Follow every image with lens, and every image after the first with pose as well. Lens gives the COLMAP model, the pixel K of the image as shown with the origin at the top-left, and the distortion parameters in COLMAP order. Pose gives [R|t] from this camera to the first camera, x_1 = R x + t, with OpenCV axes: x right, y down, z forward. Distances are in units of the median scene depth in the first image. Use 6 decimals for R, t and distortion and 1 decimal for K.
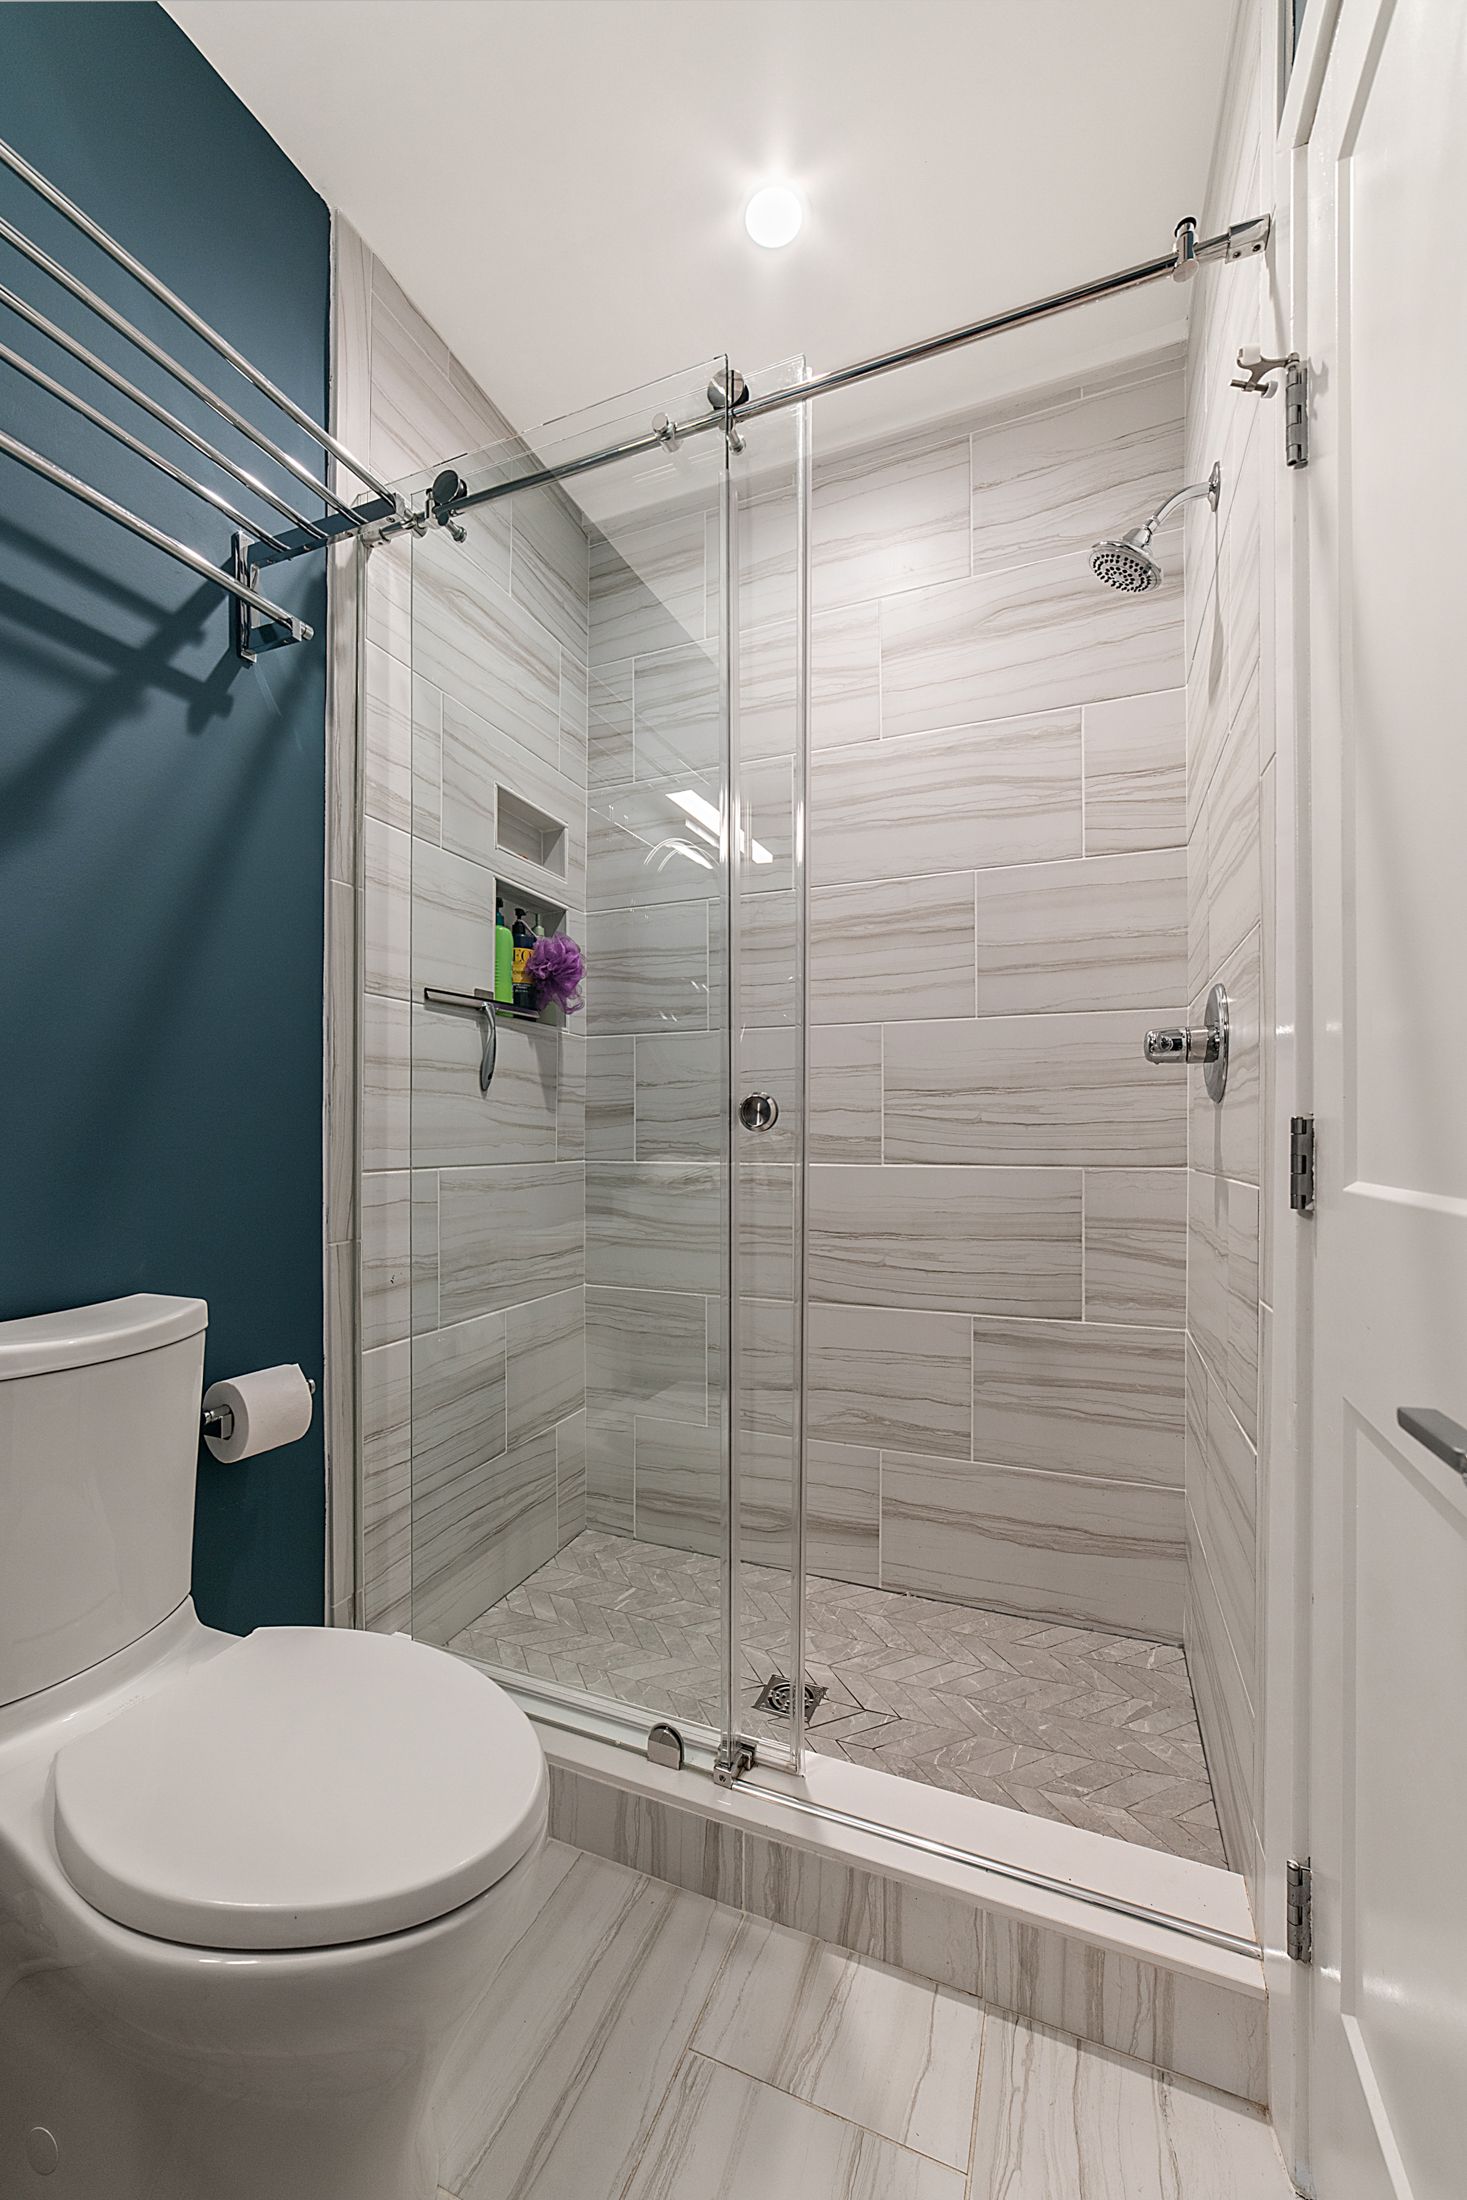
lens RADIAL K [[880.9, 0, 733.5], [0, 880.9, 1100.0], [0, 0, 1]] dist [0.000046, 0.000020]
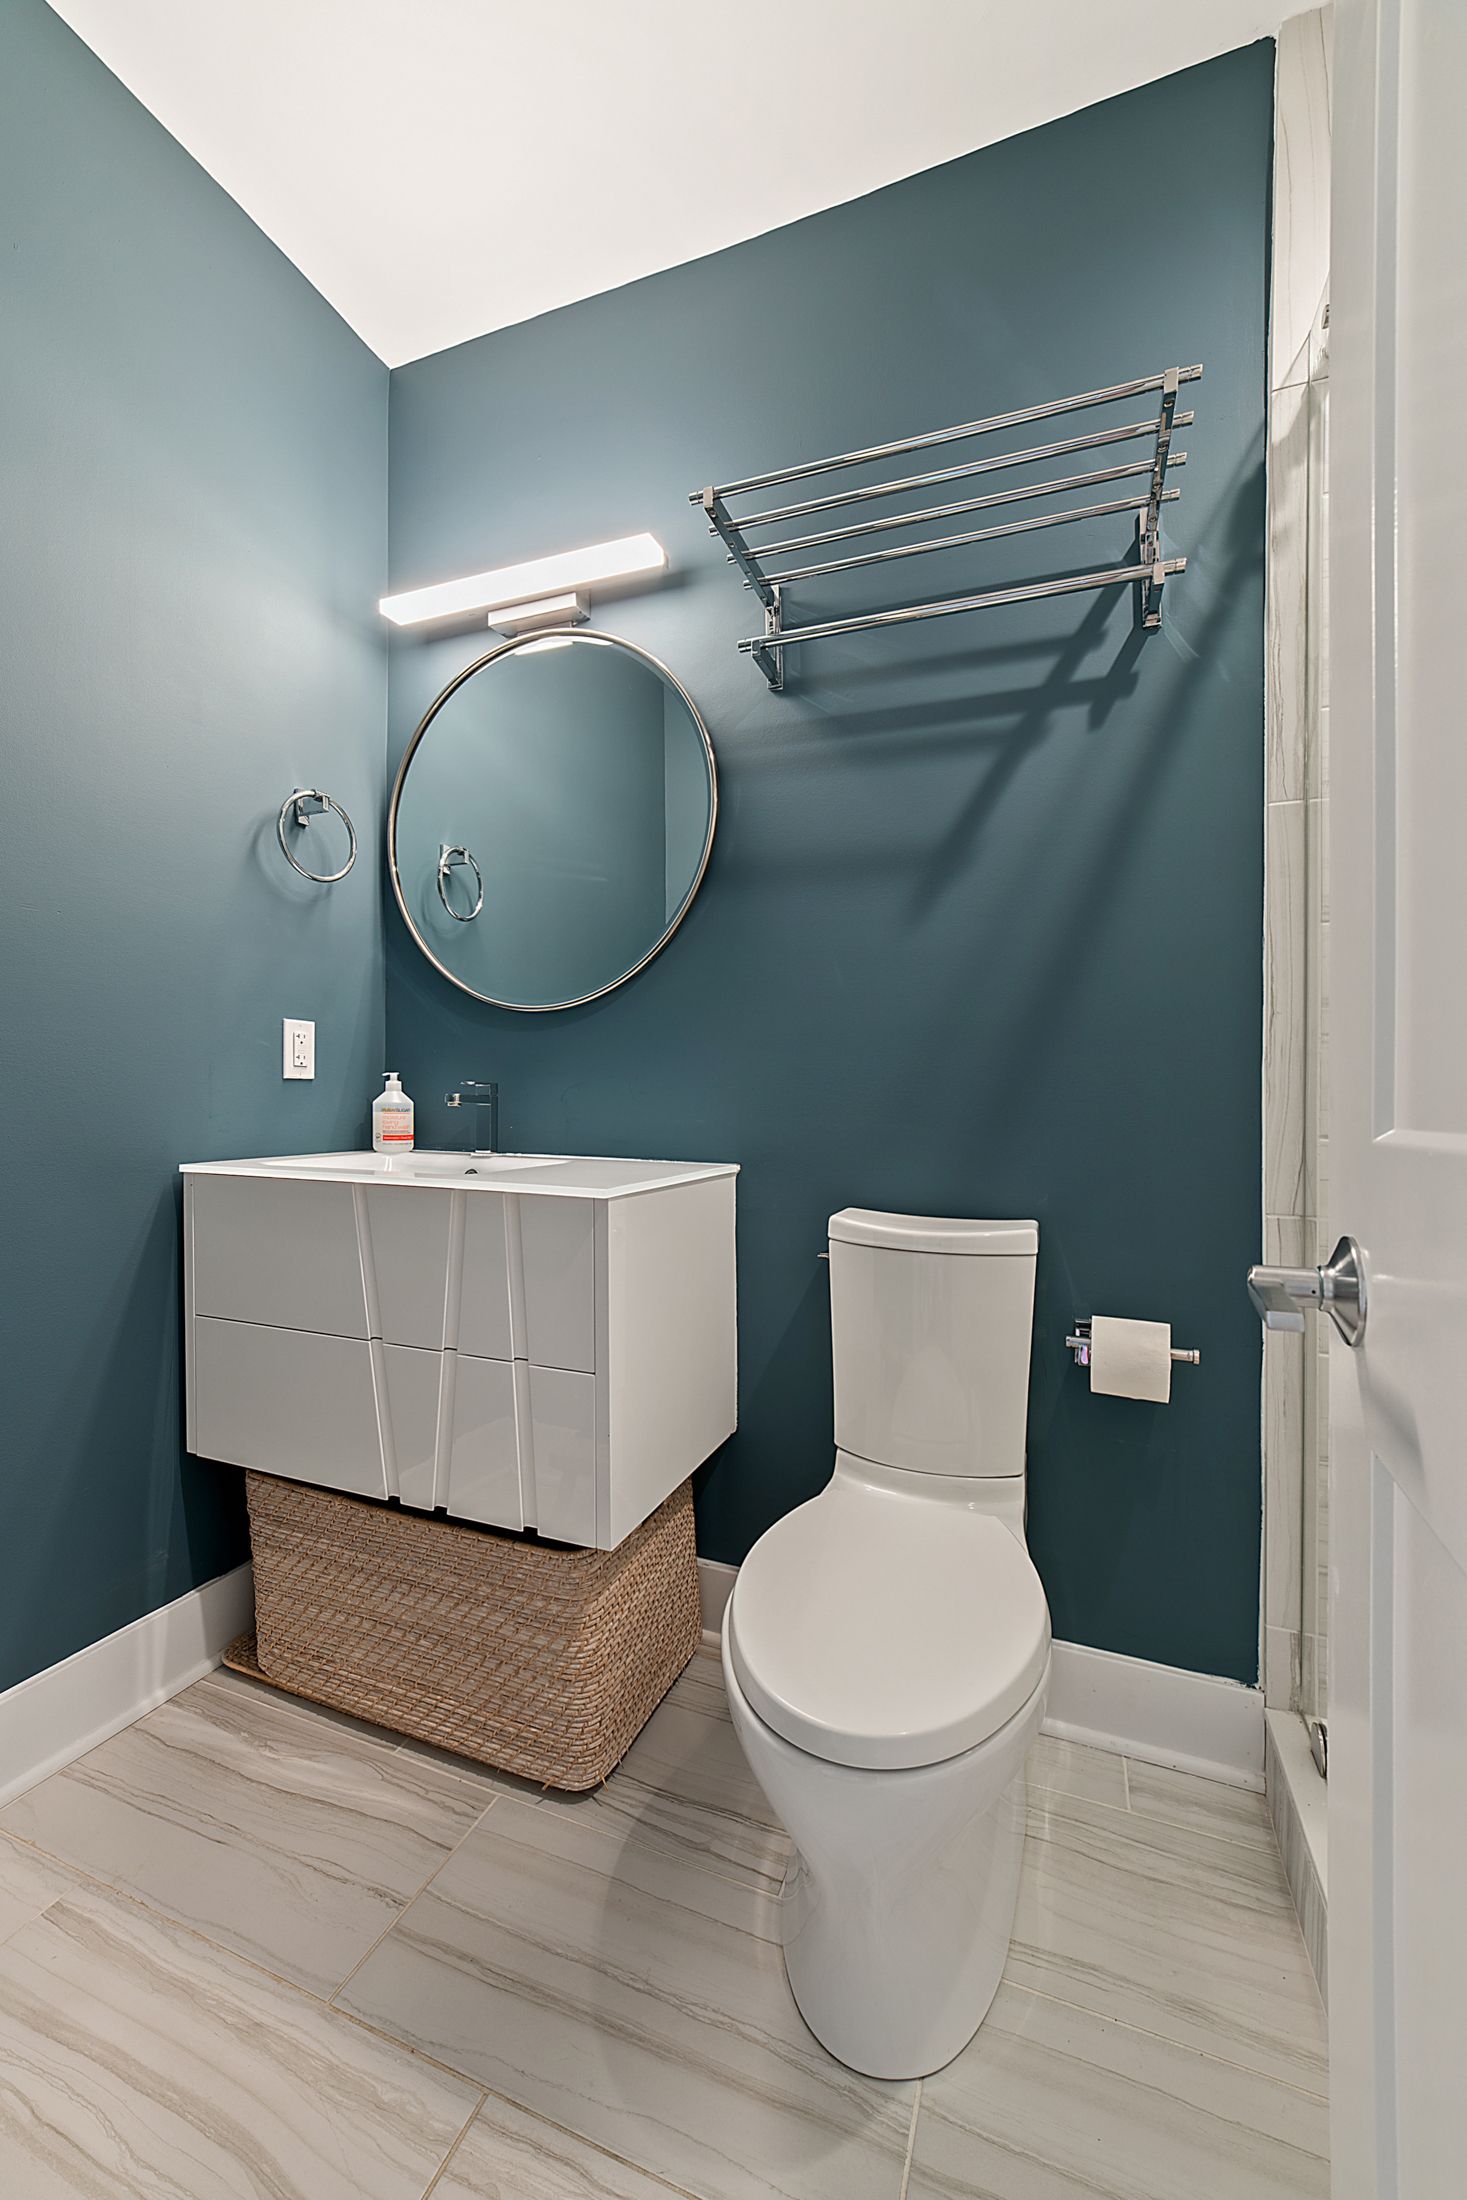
lens RADIAL K [[880.9, 0, 733.5], [0, 880.9, 1100.0], [0, 0, 1]] dist [0.000046, 0.000020]
pose [[0.028115, 0.002199, -0.999602, 0.477222], [0.015966, 0.999869, 0.002649, 0.040684], [0.999477, -0.016035, 0.028076, 0.497050]]
